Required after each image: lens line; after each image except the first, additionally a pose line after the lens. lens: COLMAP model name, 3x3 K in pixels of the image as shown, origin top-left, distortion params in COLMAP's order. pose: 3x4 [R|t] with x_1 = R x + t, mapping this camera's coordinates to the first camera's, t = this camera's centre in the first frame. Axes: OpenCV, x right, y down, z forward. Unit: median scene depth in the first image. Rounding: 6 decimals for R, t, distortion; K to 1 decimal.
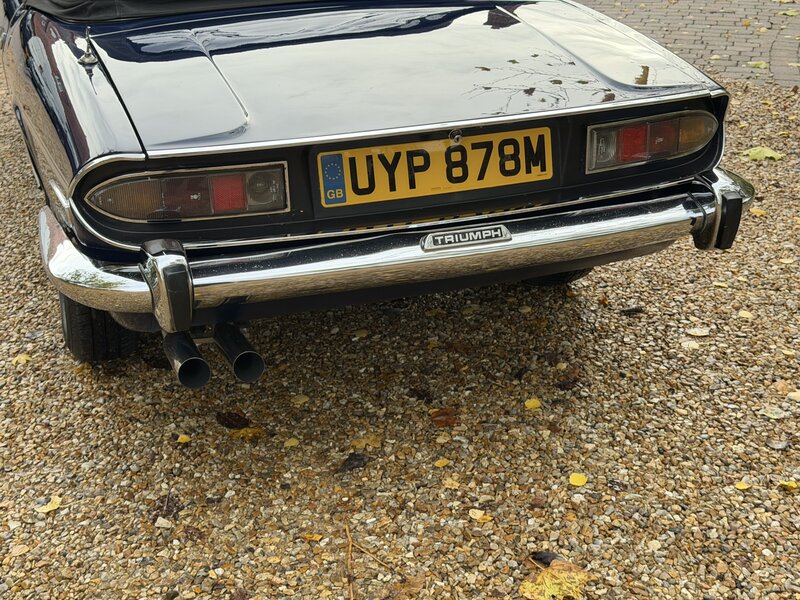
lens RADIAL K [[1113.8, 0, 399.7], [0, 1113.8, 336.0], [0, 0, 1]] dist [0.182075, -0.445794]
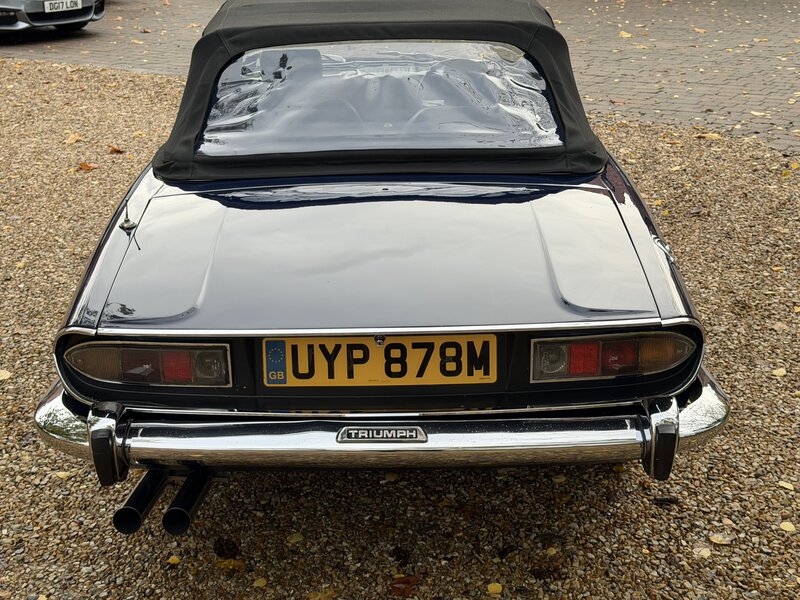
lens RADIAL K [[1113.8, 0, 399.7], [0, 1113.8, 336.0], [0, 0, 1]] dist [0.182075, -0.445794]
pose [[0.939068, 0.129363, -0.318459, 0.386446], [-0.139142, 0.990240, -0.008051, -0.168372], [0.314309, 0.051871, 0.947902, 0.002100]]
